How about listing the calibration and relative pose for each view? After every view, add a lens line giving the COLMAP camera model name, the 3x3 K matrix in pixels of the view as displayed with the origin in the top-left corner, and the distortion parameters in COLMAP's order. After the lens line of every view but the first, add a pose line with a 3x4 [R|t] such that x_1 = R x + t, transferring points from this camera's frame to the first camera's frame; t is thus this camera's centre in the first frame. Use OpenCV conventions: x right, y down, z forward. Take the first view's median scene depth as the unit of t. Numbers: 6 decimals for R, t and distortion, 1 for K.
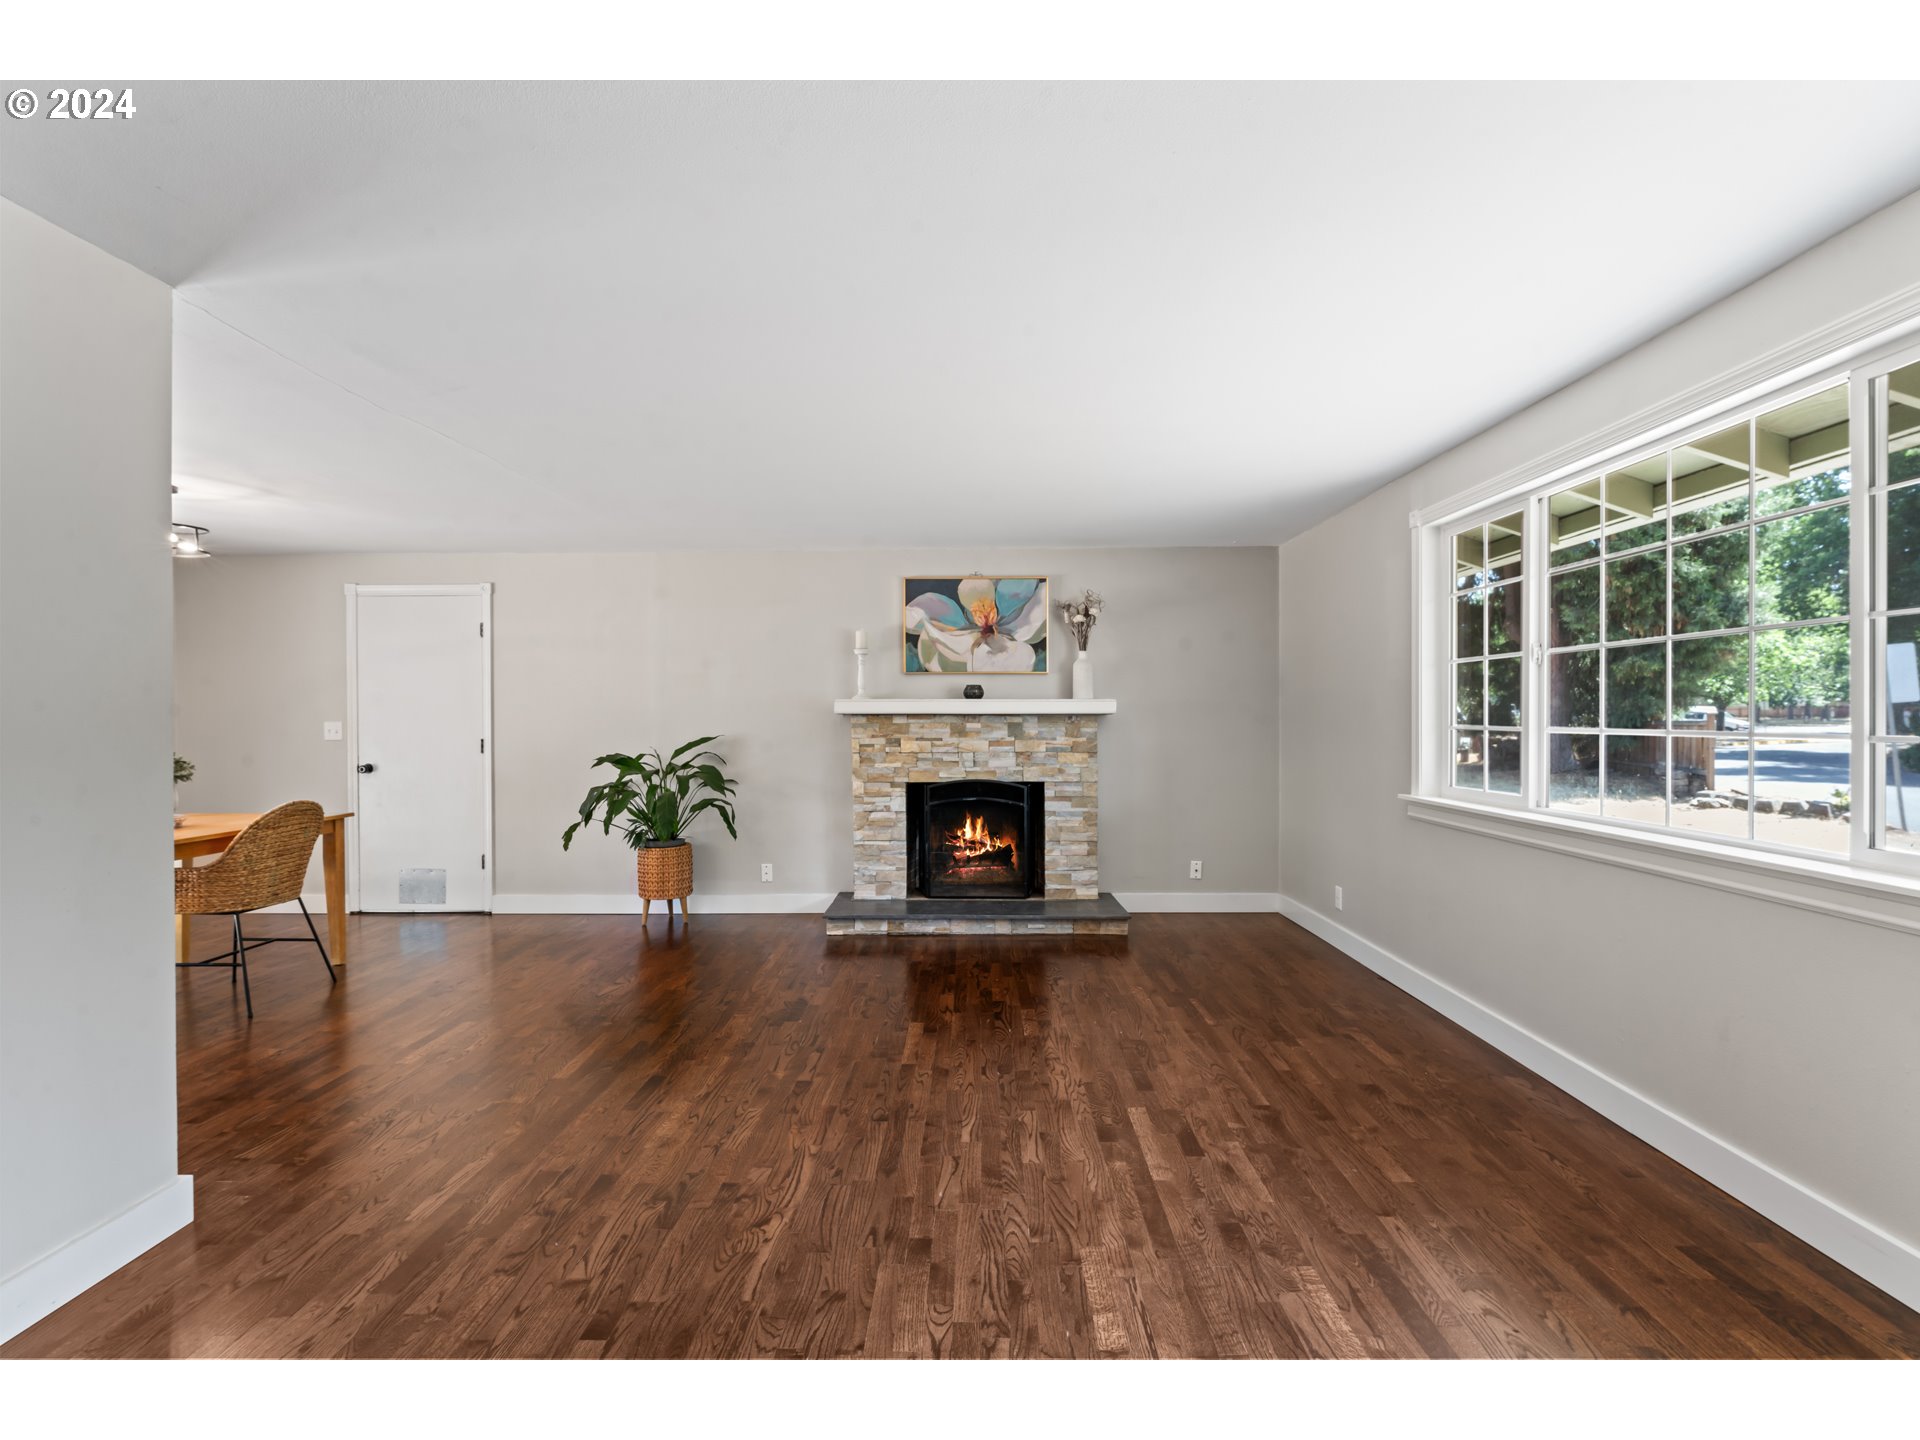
lens RADIAL K [[887.2, 0, 954.2], [0, 887.2, 727.1], [0, 0, 1]] dist [-0.003112, -0.000138]
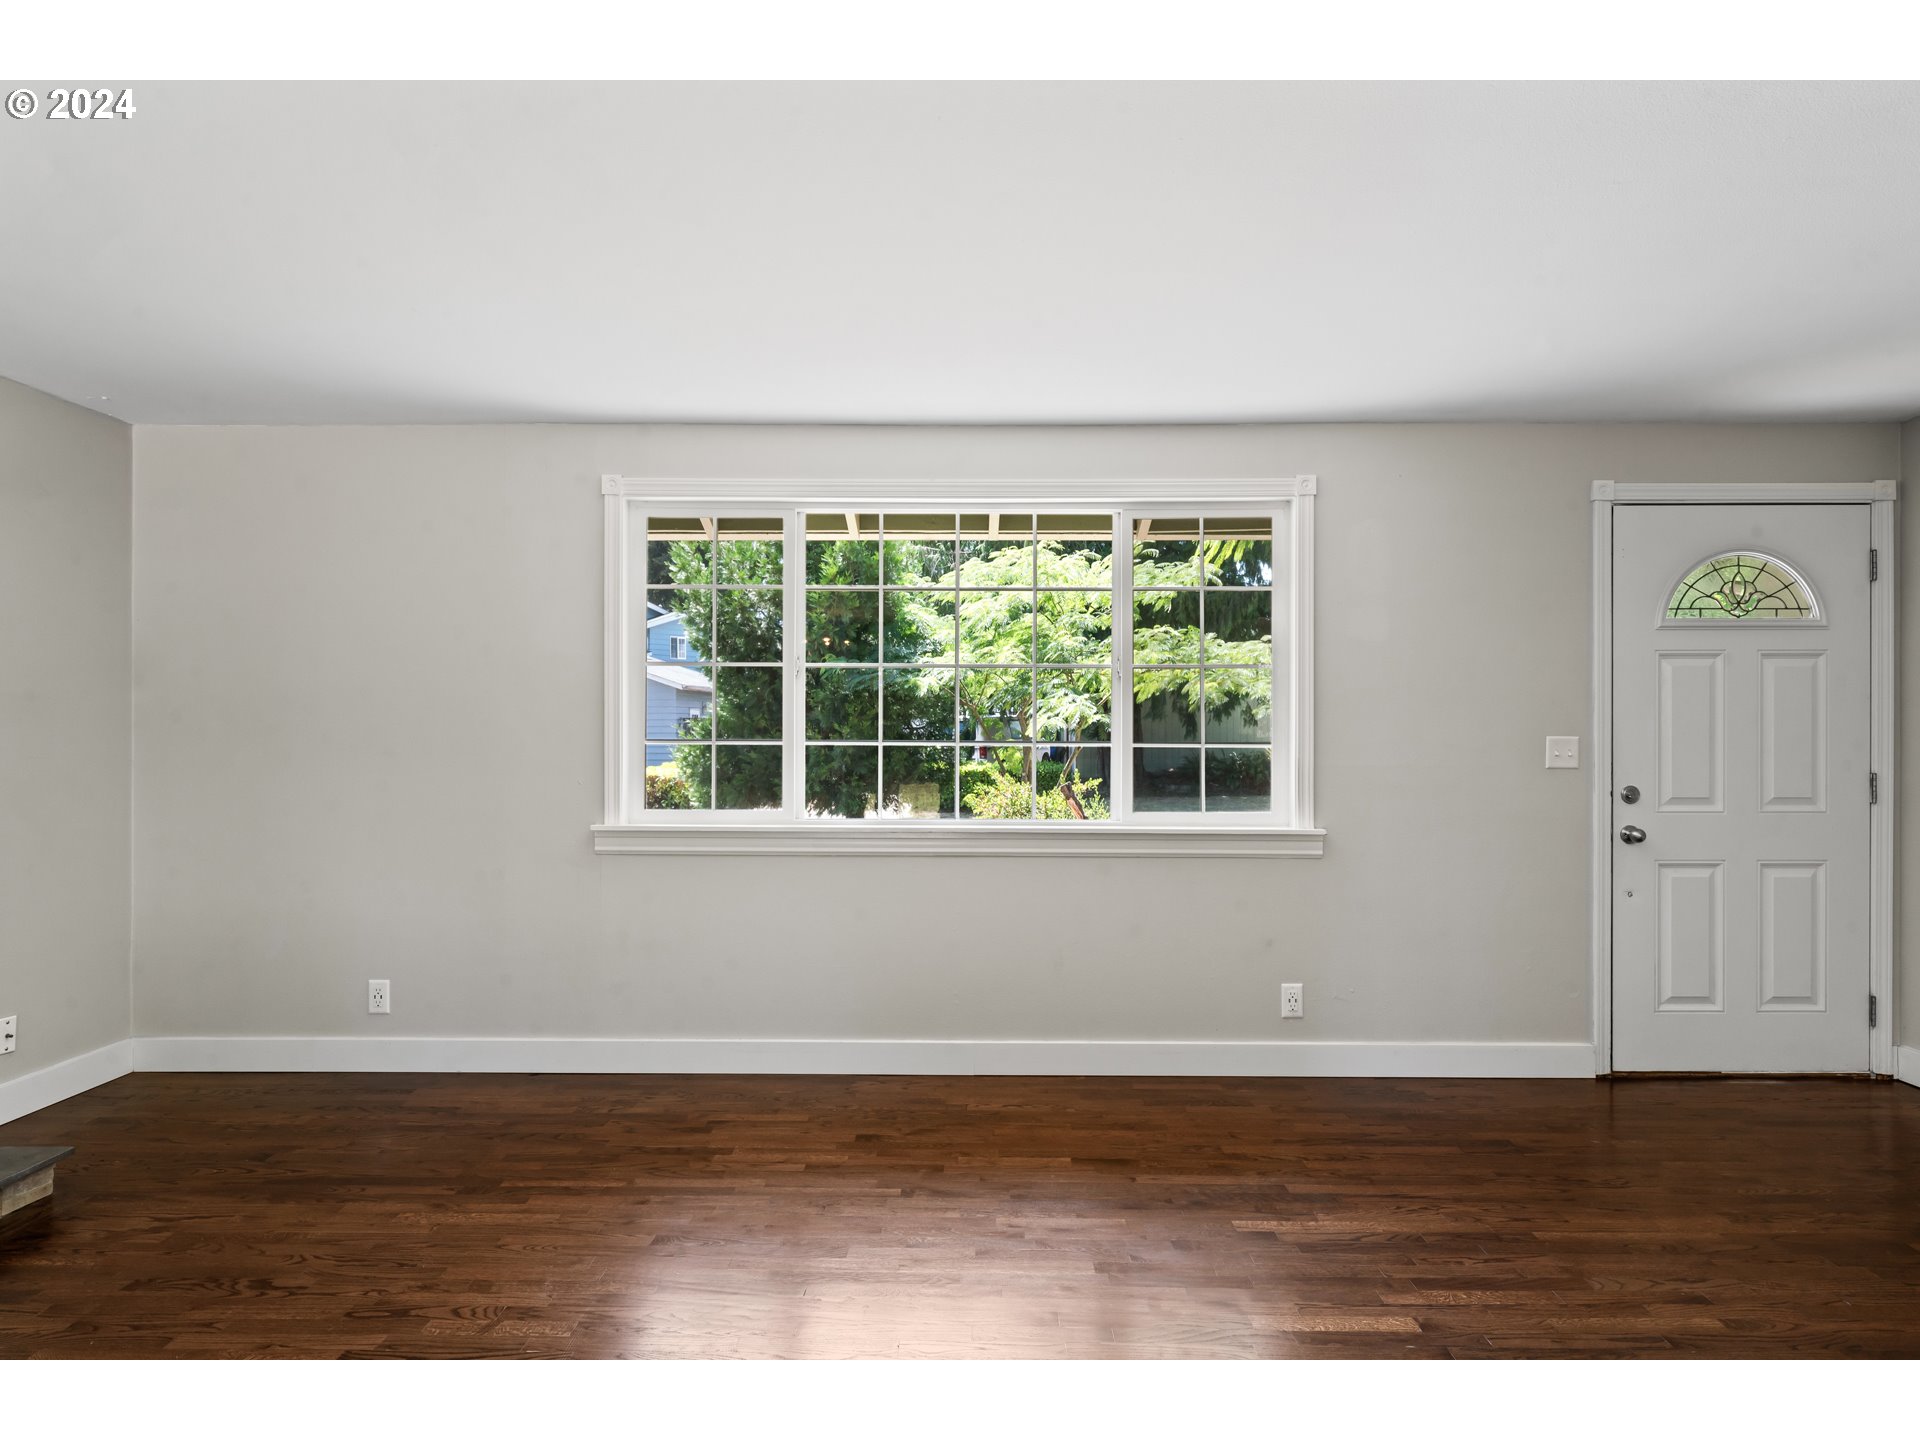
lens RADIAL K [[1125.9, 0, 962.4], [0, 1125.9, 733.8], [0, 0, 1]] dist [0.000424, 0.000017]
pose [[-0.010055, 0.006323, 0.999929, -0.368449], [0.006883, 0.999957, -0.006254, 0.002004], [-0.999926, 0.006819, -0.010098, 0.493051]]
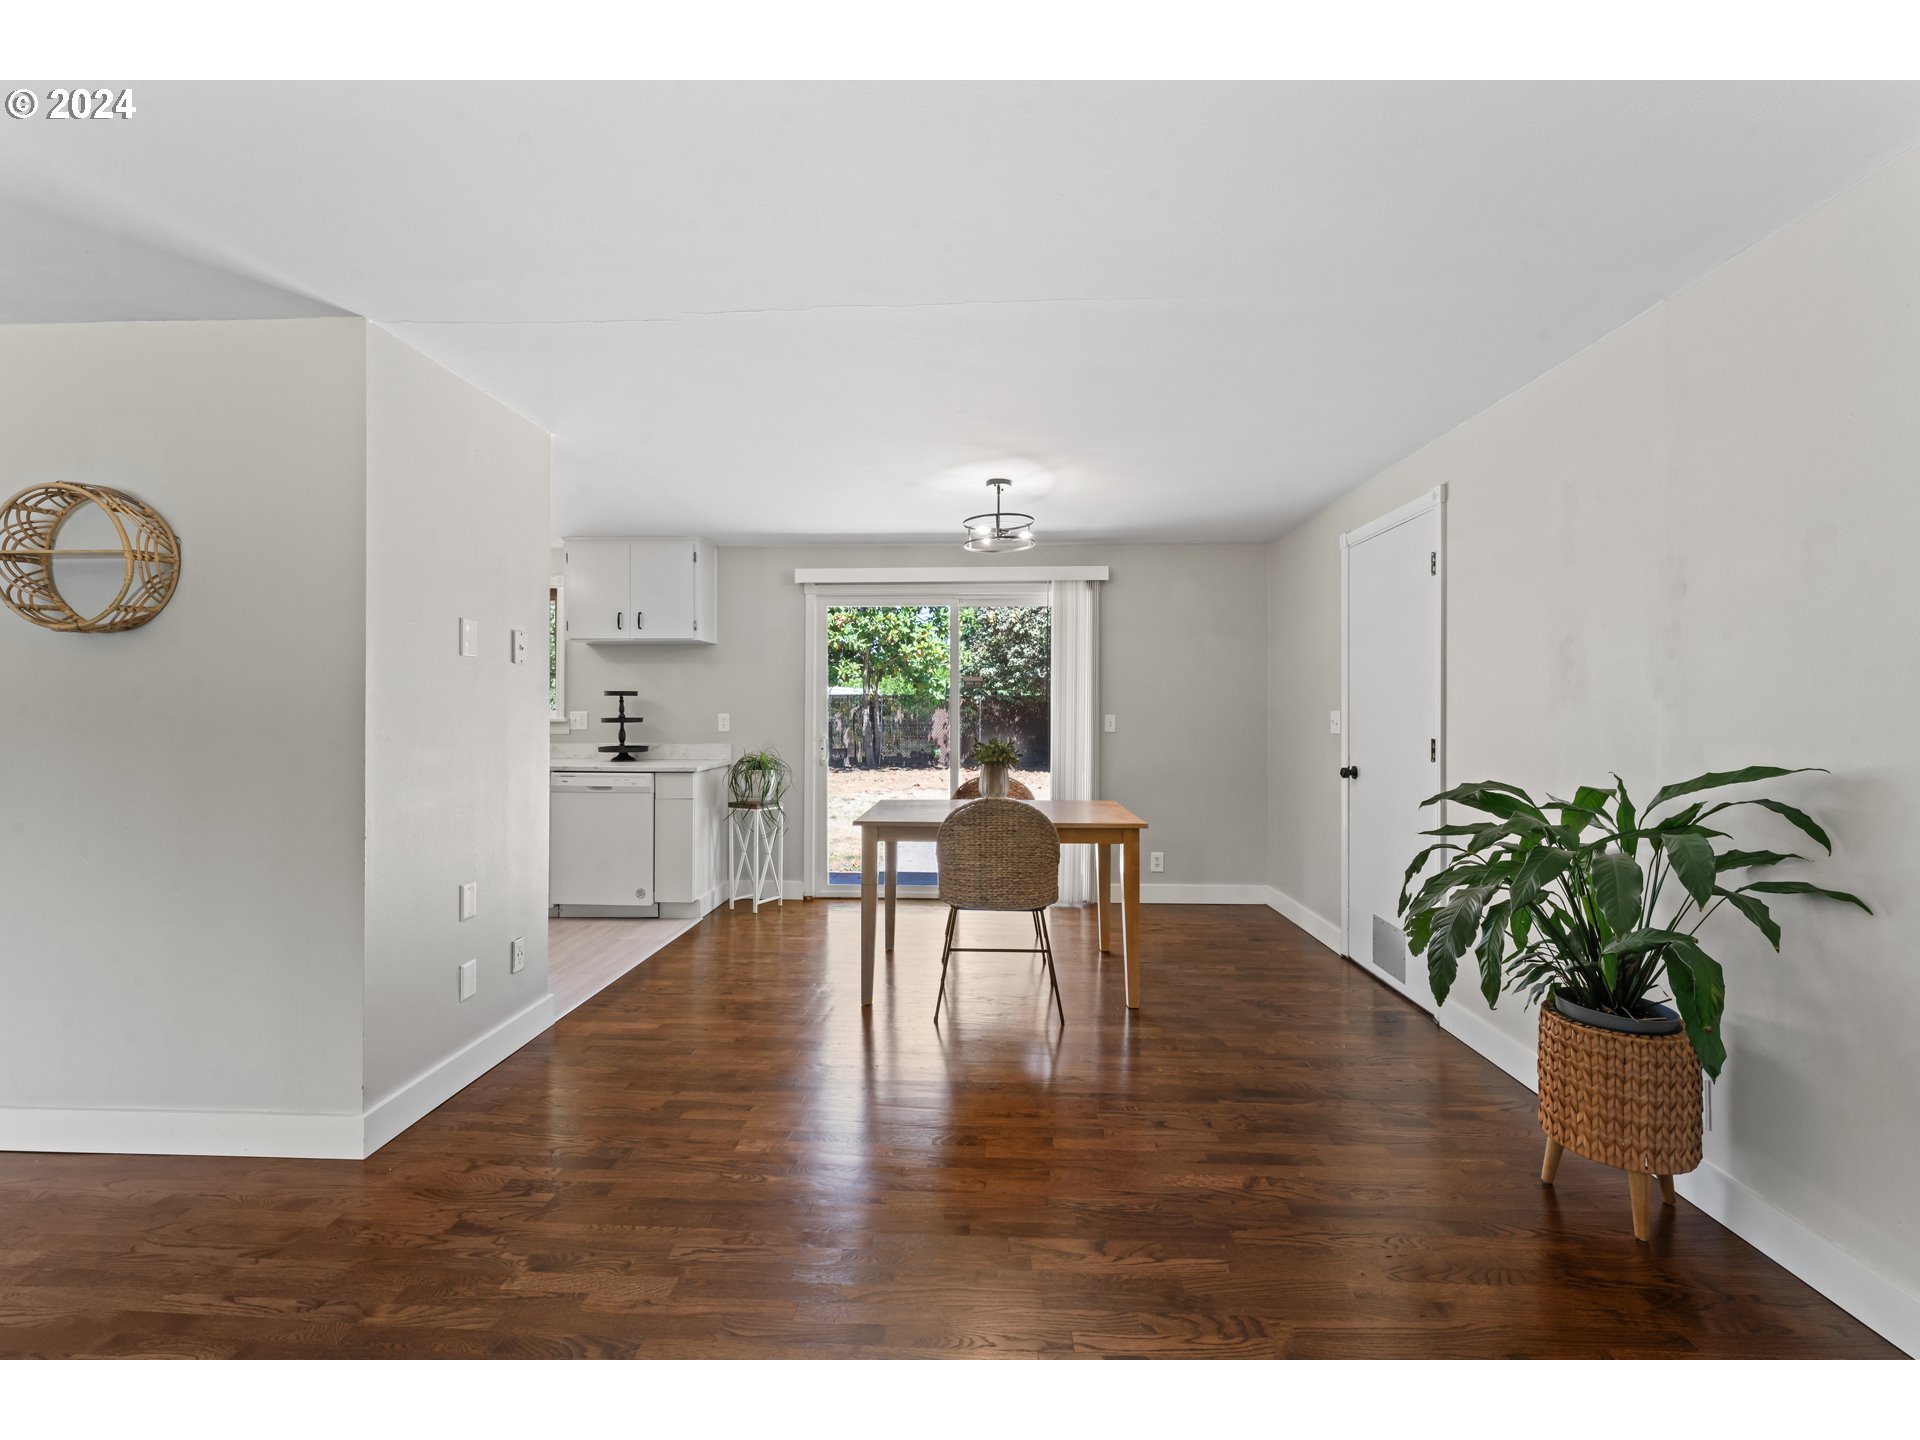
lens RADIAL K [[827.9, 0, 959.2], [0, 827.9, 714.0], [0, 0, 1]] dist [-0.001768, -0.000023]
pose [[-0.026201, 0.005520, -0.999641, 0.057962], [-0.012078, 0.999910, 0.005838, -0.003886], [0.999584, 0.012227, -0.026132, 0.715120]]
